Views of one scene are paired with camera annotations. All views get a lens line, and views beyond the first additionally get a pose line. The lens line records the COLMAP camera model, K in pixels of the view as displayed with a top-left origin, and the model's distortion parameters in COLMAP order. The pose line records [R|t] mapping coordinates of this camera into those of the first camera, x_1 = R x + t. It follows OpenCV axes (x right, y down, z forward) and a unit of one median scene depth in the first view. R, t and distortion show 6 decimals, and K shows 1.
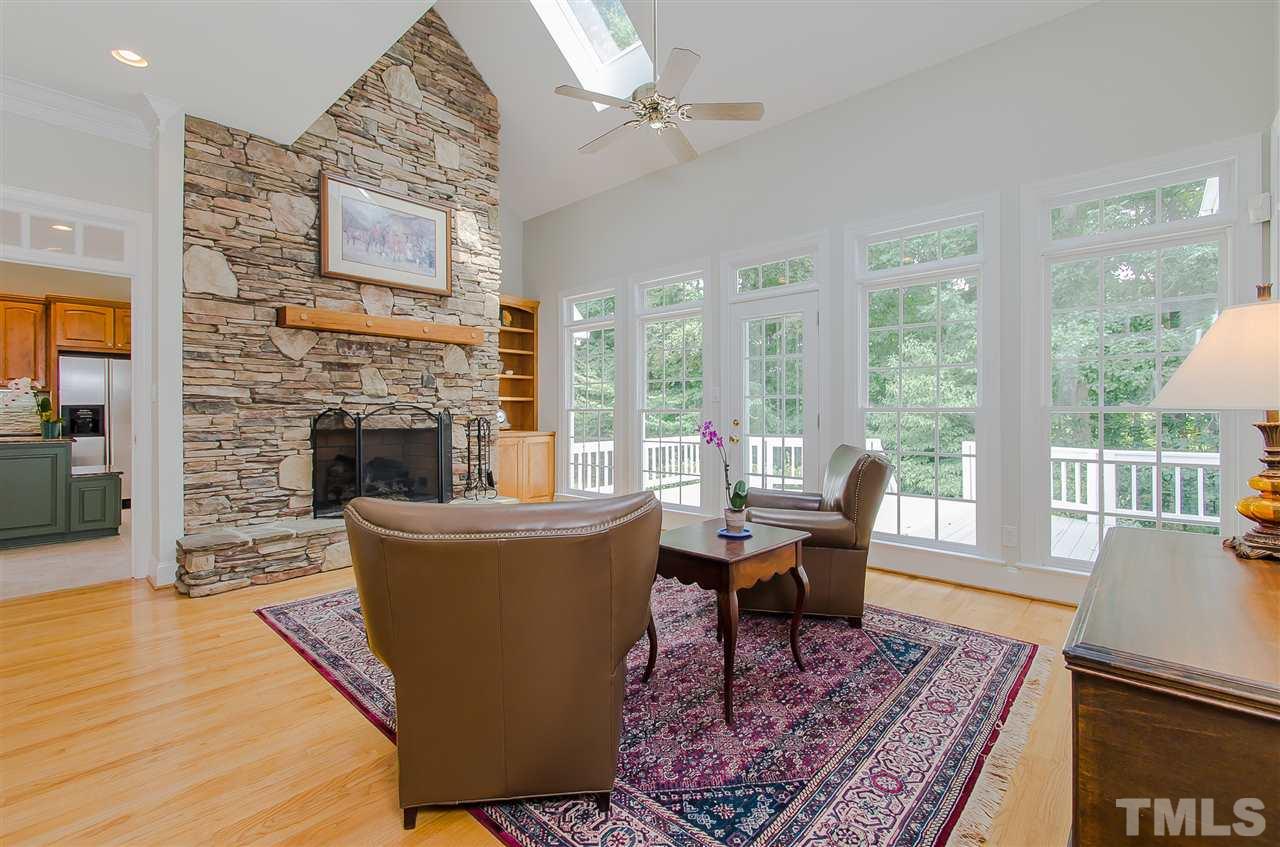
lens RADIAL K [[557.6, 0, 647.7], [0, 557.6, 408.5], [0, 0, 1]] dist [-0.000093, -0.000299]
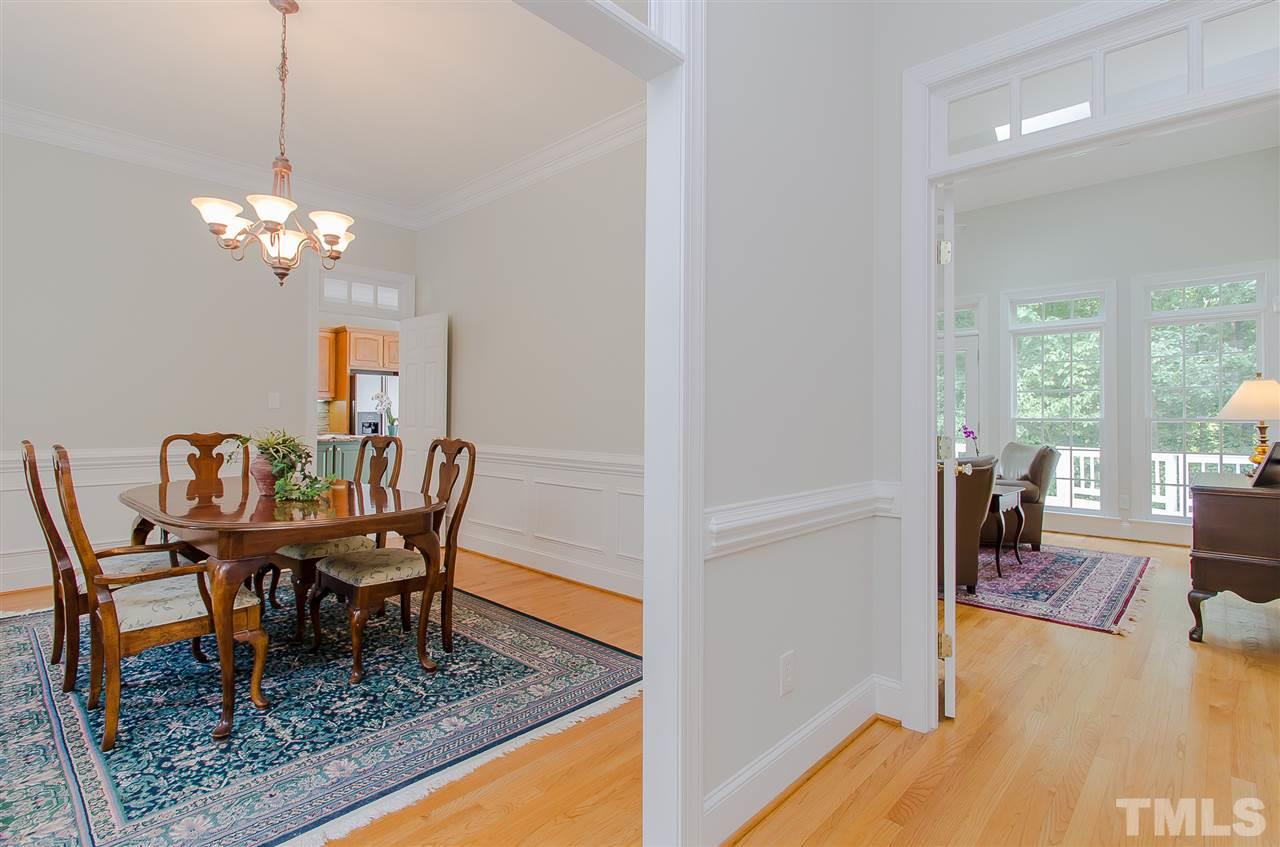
lens RADIAL K [[624.5, 0, 642.2], [0, 624.5, 410.0], [0, 0, 1]] dist [-0.002548, -0.000866]
pose [[0.999945, 0.004919, -0.009224, -0.305954], [-0.005002, 0.999947, -0.009053, -0.000963], [0.009179, 0.009099, 0.999916, -0.338396]]
